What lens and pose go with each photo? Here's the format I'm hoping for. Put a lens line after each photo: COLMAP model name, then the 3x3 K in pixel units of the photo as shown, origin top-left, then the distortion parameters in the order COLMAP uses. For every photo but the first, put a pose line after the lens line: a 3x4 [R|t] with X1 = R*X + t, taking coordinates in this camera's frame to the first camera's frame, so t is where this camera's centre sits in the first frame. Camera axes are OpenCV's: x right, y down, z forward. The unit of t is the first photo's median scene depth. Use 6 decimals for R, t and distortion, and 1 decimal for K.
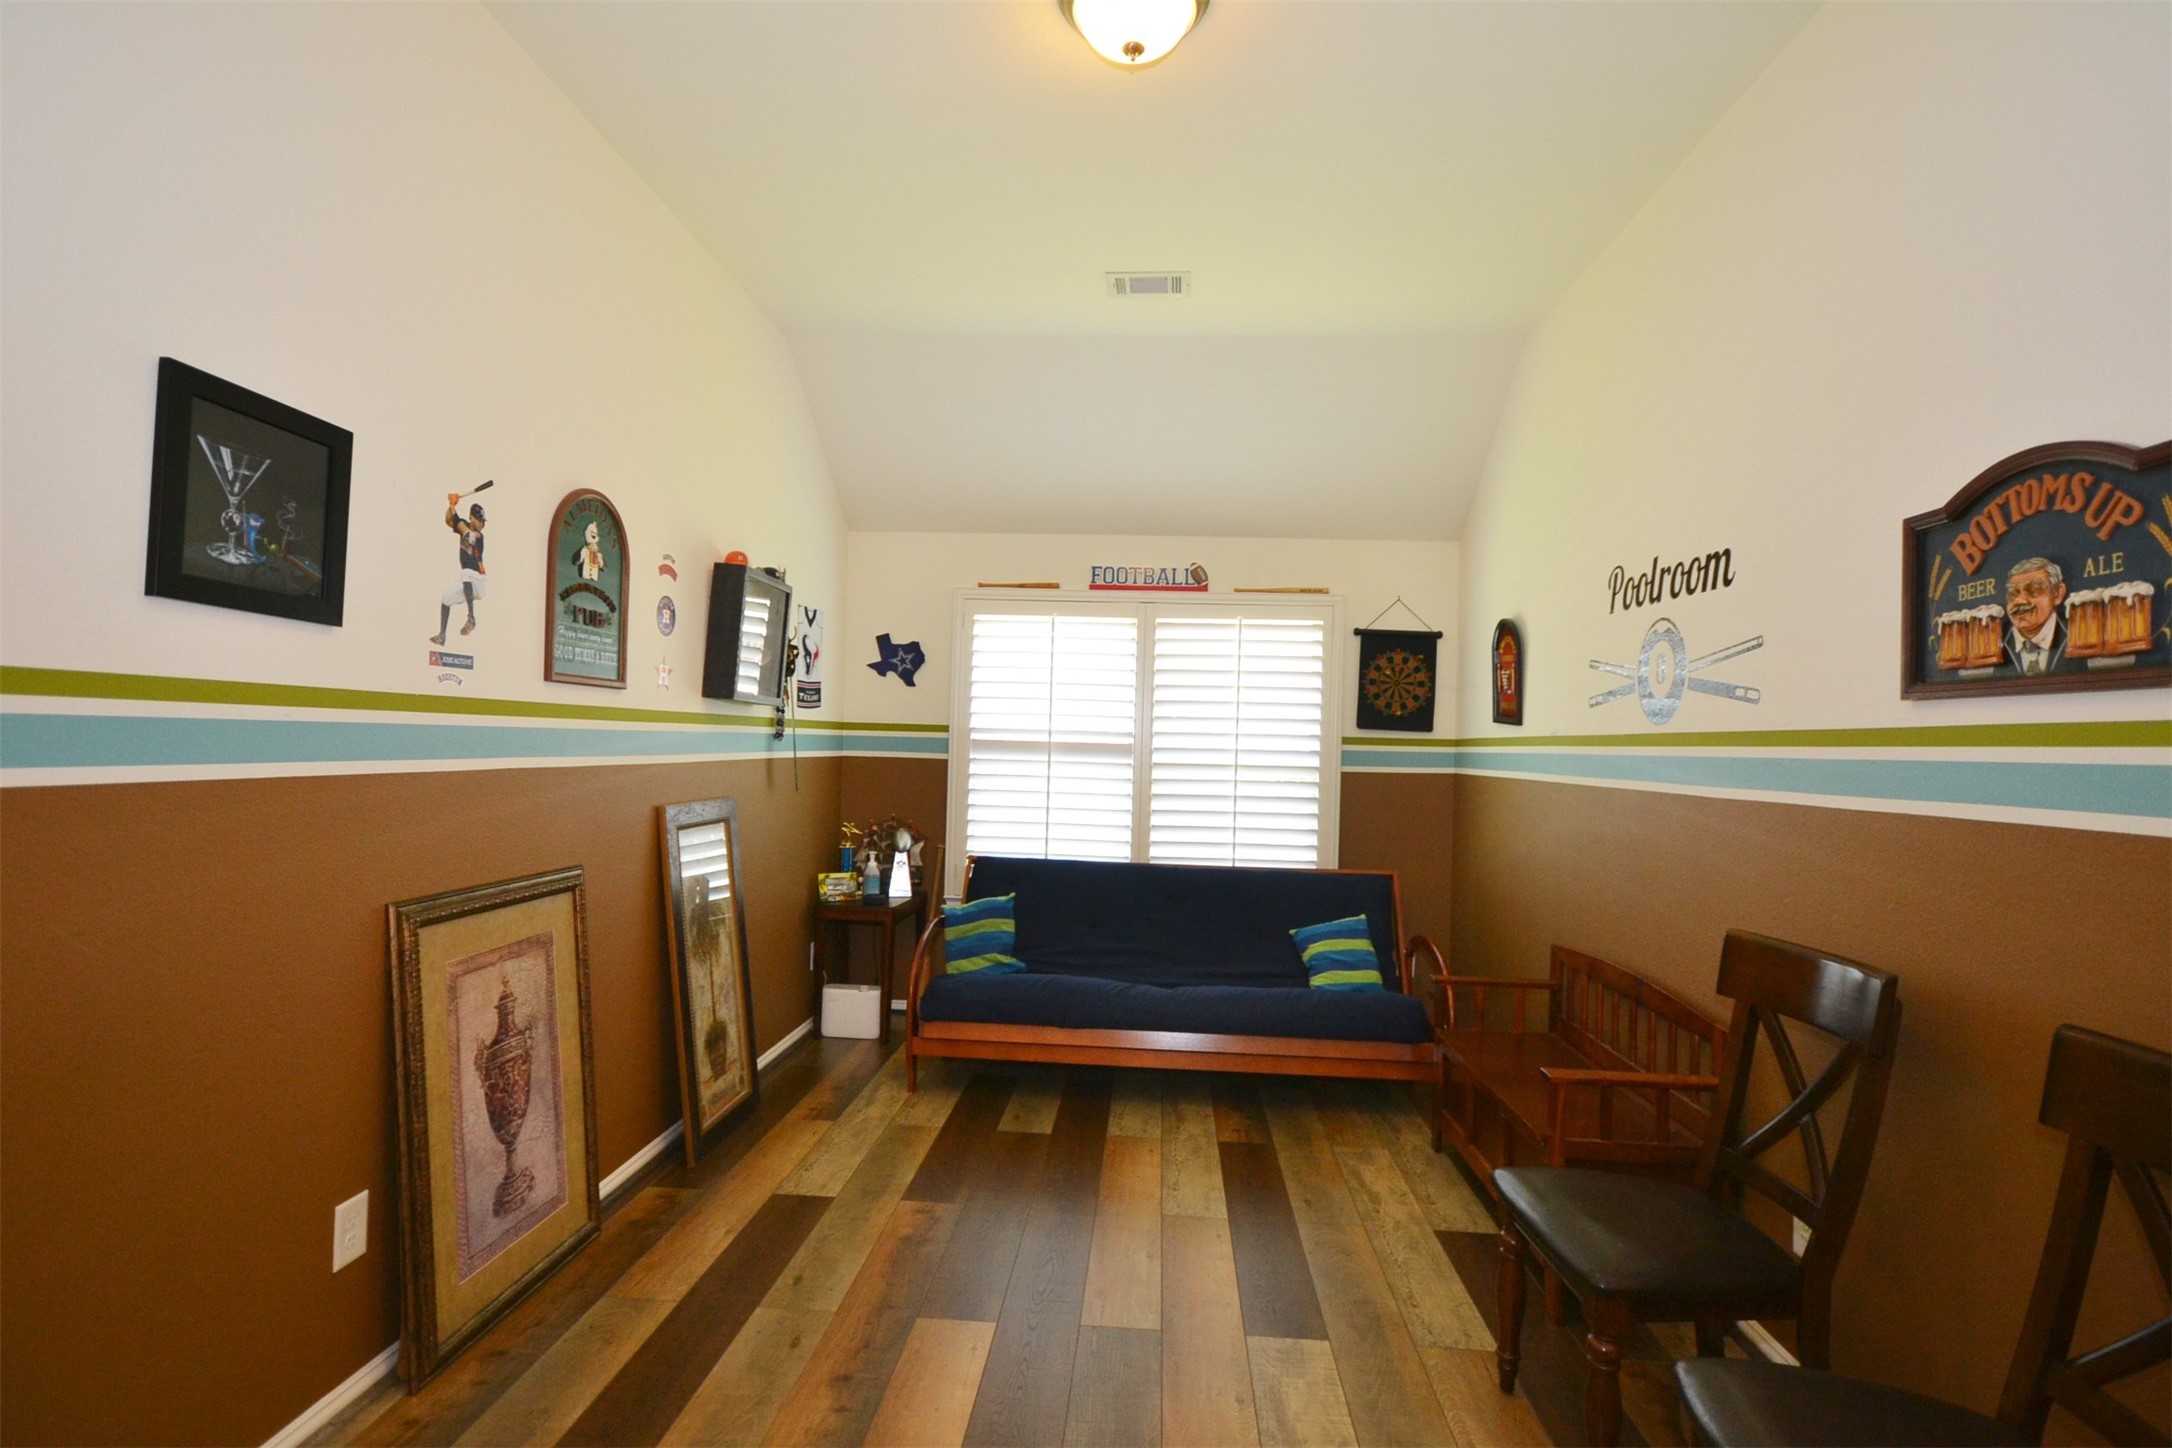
lens RADIAL K [[1022.7, 0, 1084.6], [0, 1022.7, 733.9], [0, 0, 1]] dist [0.001350, -0.000053]
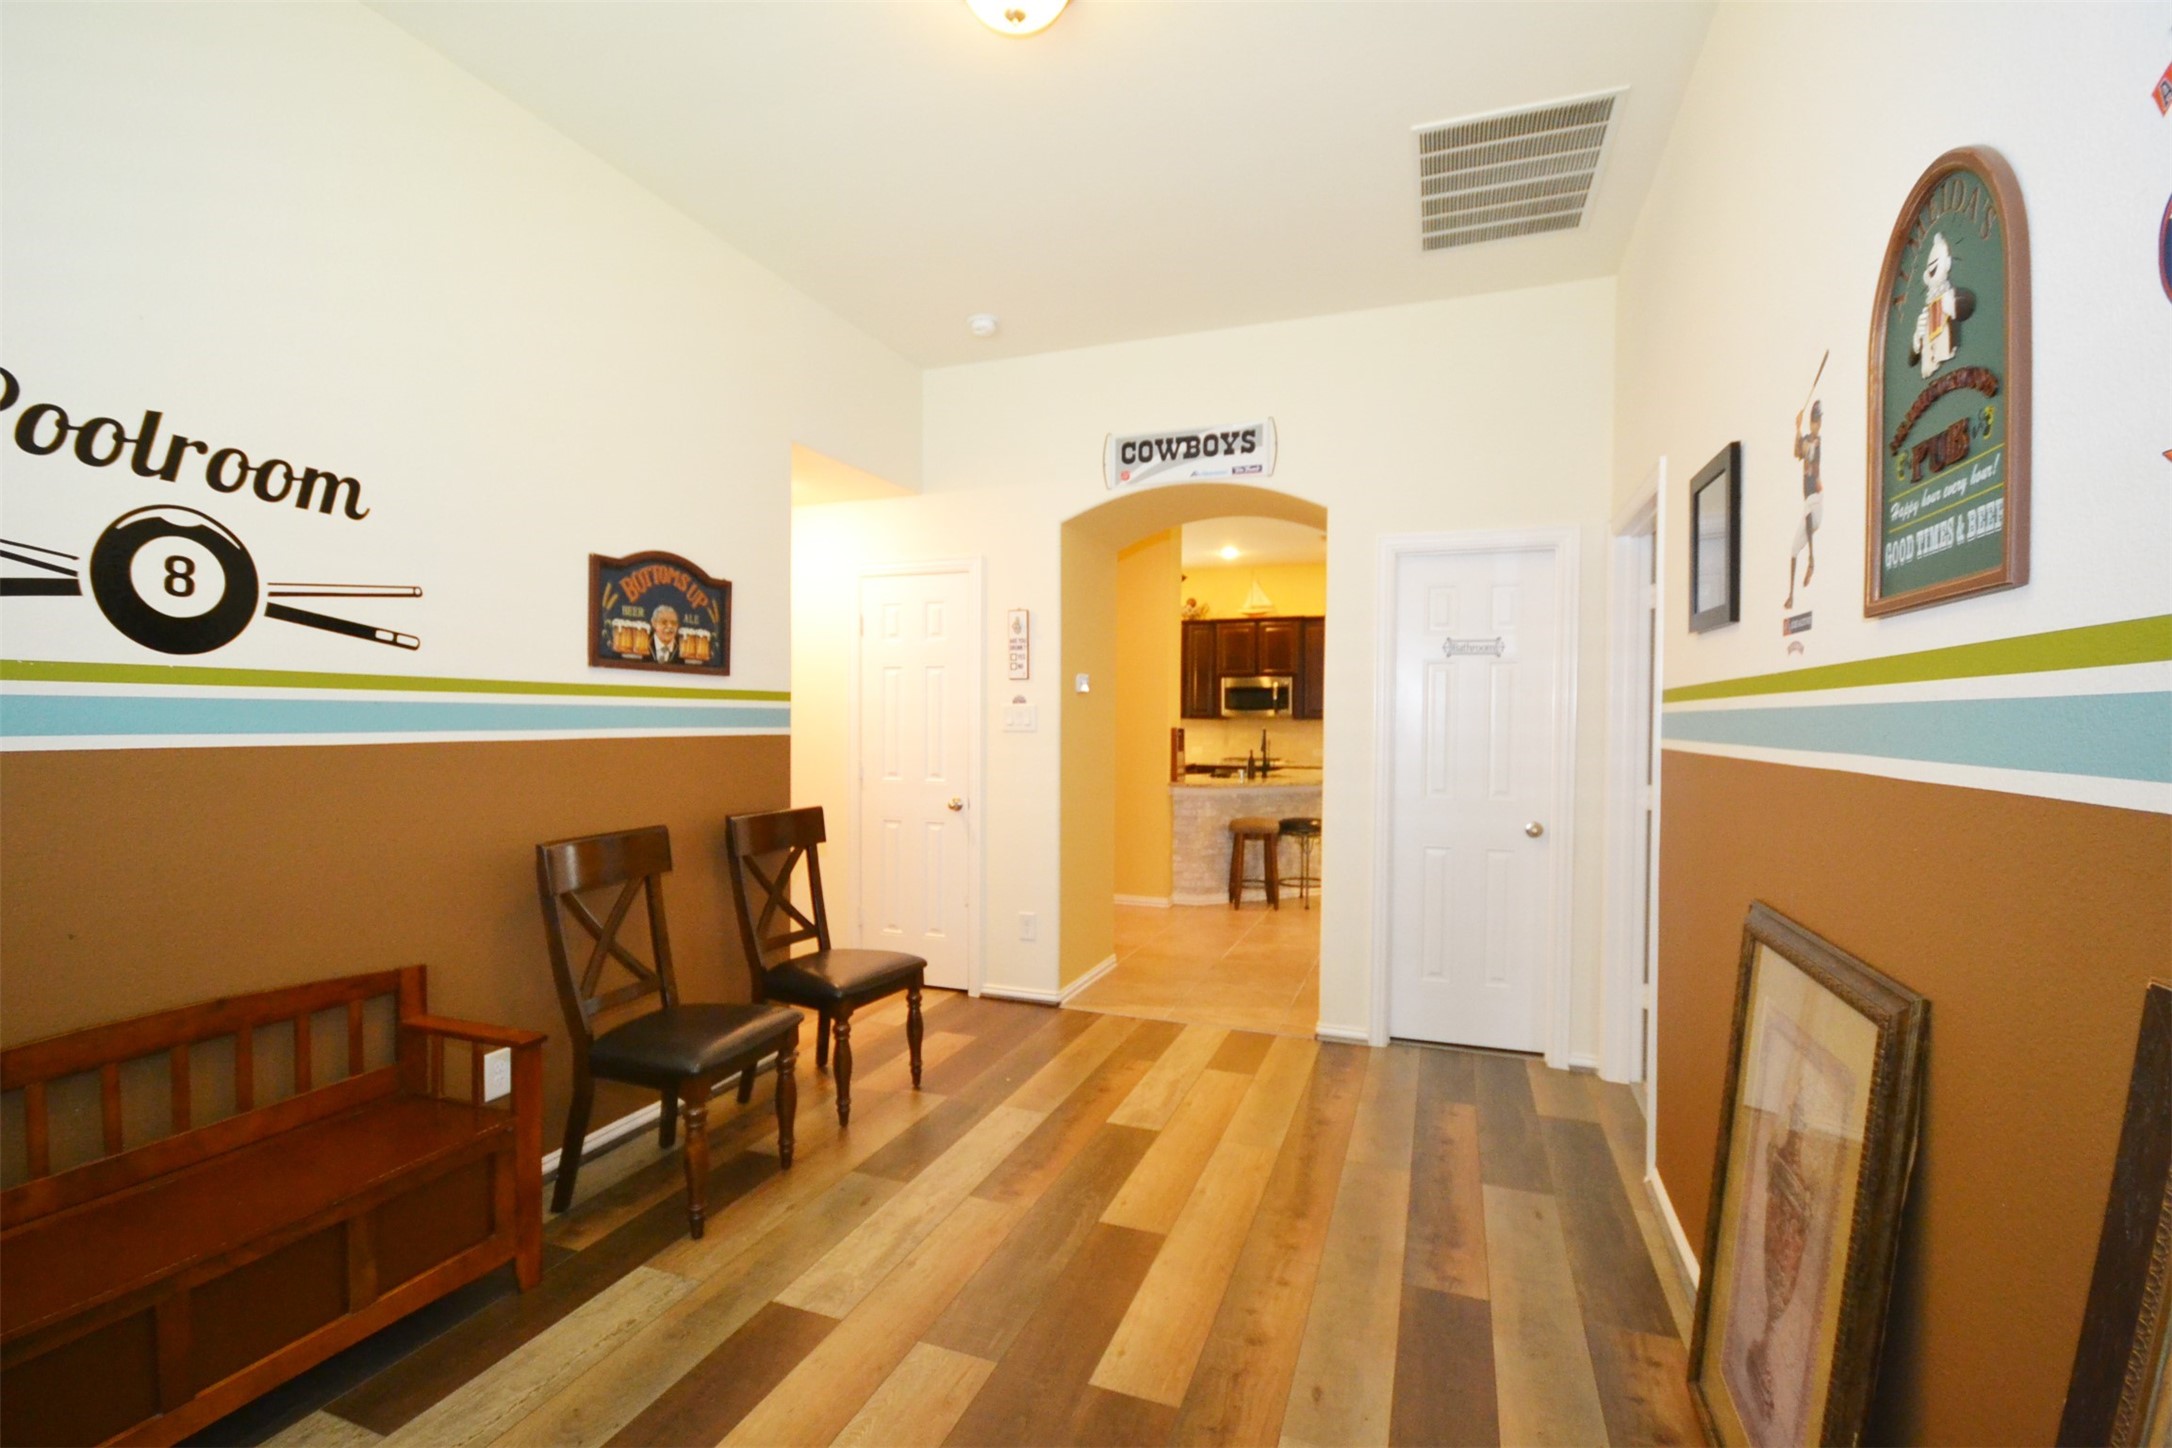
lens RADIAL K [[967.9, 0, 1085.6], [0, 967.9, 734.1], [0, 0, 1]] dist [0.017005, -0.015489]
pose [[-0.958458, -0.036345, 0.282909, -0.389176], [-0.033371, 0.999326, 0.015326, 0.023963], [-0.283276, 0.005248, -0.959024, 2.349351]]
